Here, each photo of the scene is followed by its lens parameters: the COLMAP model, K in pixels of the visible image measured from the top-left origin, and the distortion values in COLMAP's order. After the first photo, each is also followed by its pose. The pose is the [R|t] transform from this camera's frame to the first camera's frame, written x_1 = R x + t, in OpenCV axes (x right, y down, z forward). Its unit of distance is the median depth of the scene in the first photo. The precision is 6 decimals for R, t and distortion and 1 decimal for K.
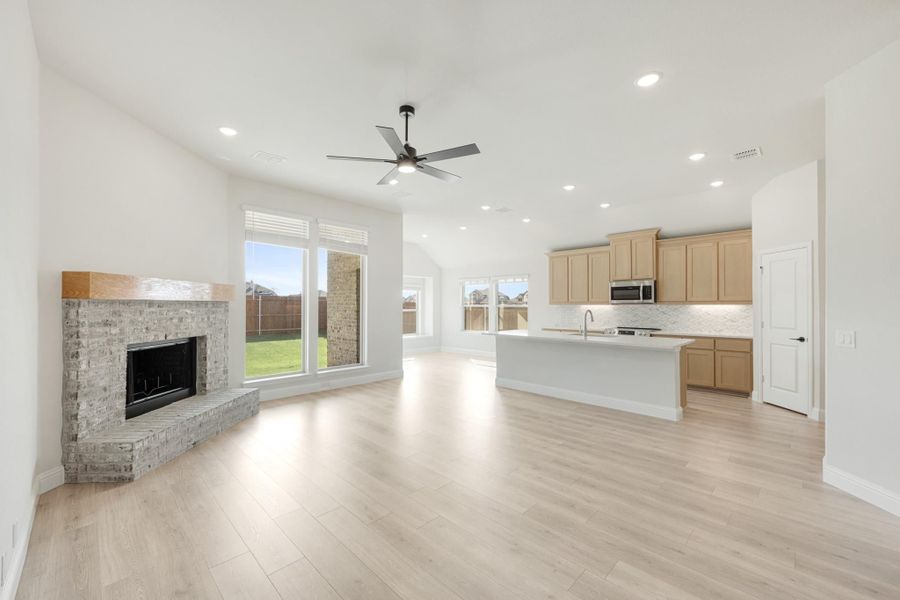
lens RADIAL K [[358.3, 0, 445.5], [0, 358.3, 303.8], [0, 0, 1]] dist [-0.000770, -0.000938]
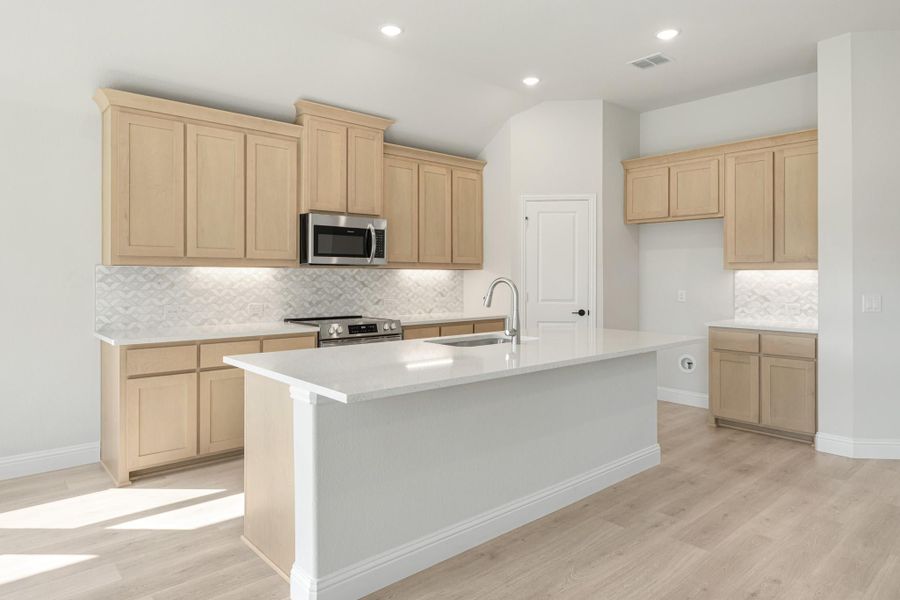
lens RADIAL K [[552.8, 0, 445.7], [0, 552.8, 275.3], [0, 0, 1]] dist [-0.004404, 0.000349]
pose [[0.056290, 0.001320, 0.998414, -0.221469], [-0.007281, 0.999973, -0.000911, 0.014471], [-0.998388, -0.007218, 0.056298, 0.995275]]
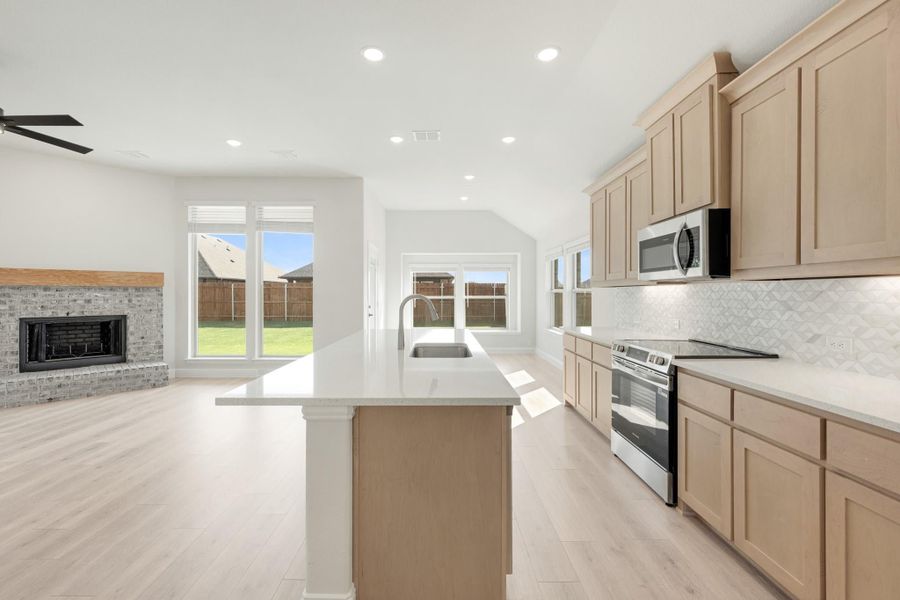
lens RADIAL K [[373.5, 0, 441.1], [0, 373.5, 295.5], [0, 0, 1]] dist [-0.002968, -0.000458]
pose [[0.709595, 0.001682, -0.704607, 0.744940], [0.005290, 0.999956, 0.007715, 0.014250], [0.704589, -0.009202, 0.709555, 0.649543]]
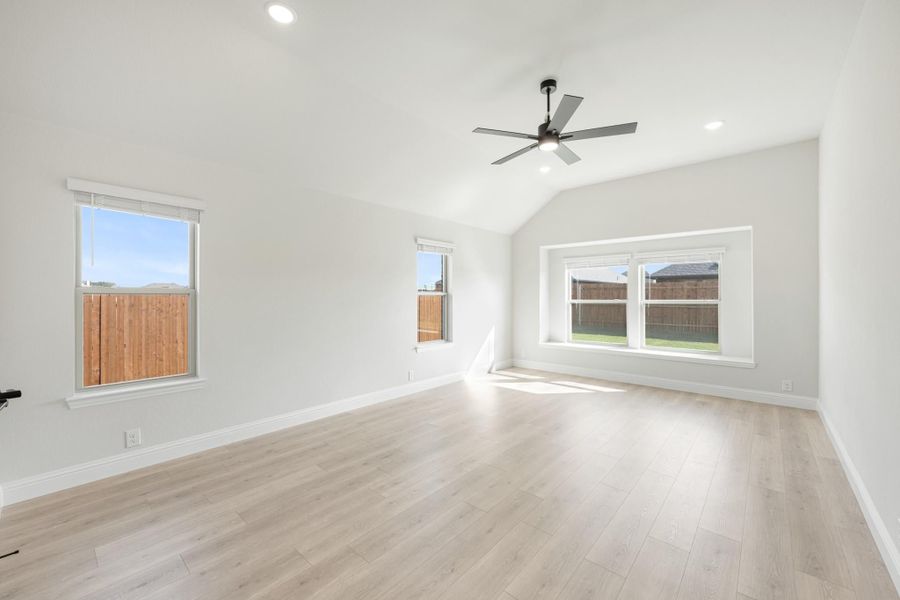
lens RADIAL K [[362.5, 0, 454.4], [0, 362.5, 298.4], [0, 0, 1]] dist [-0.002282, -0.000014]
pose [[0.070332, 0.003139, -0.997519, 0.713359], [0.010481, 0.999938, 0.003886, 0.014582], [0.997469, -0.010728, 0.070295, 1.210956]]
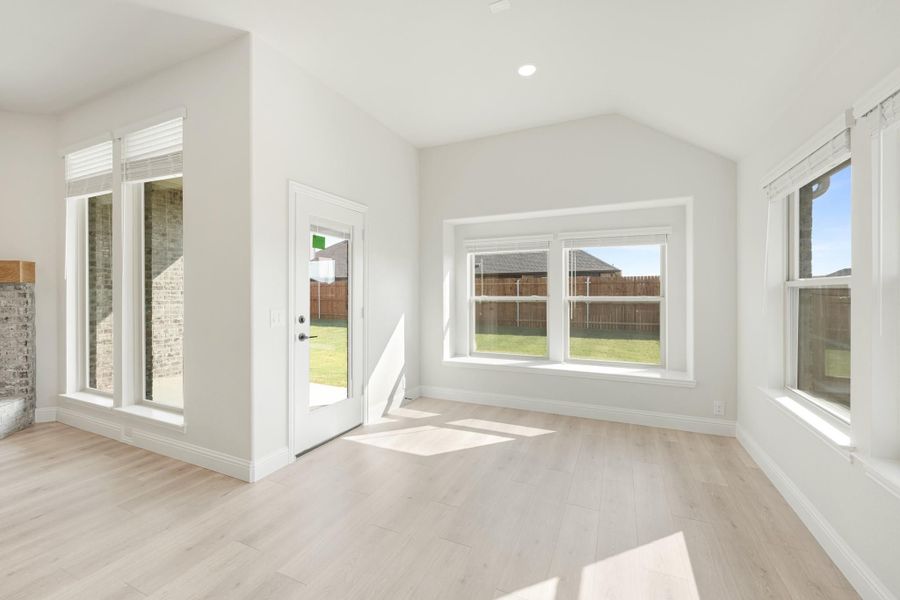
lens RADIAL K [[373.5, 0, 451.7], [0, 373.5, 294.7], [0, 0, 1]] dist [-0.002968, -0.000458]
pose [[0.351047, 0.004918, -0.936345, 0.376455], [0.008626, 0.999927, 0.008486, 0.016393], [0.936318, -0.011056, 0.350978, 1.311042]]
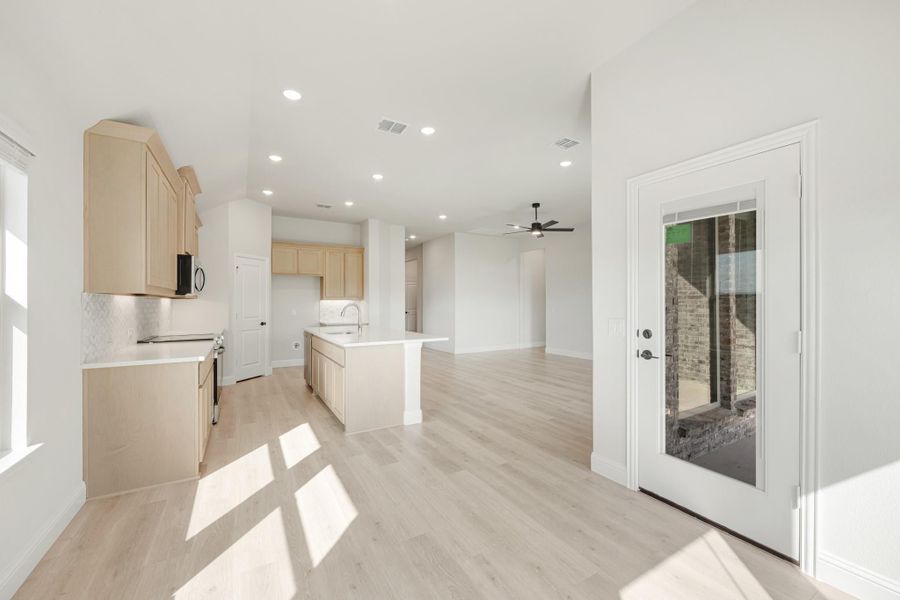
lens RADIAL K [[358.3, 0, 449.5], [0, 358.3, 297.1], [0, 0, 1]] dist [-0.000770, -0.000938]
pose [[-0.968720, 0.007277, 0.248049, -0.077042], [0.002179, 0.999781, -0.020820, 0.018810], [-0.248146, -0.019629, -0.968524, 1.781567]]
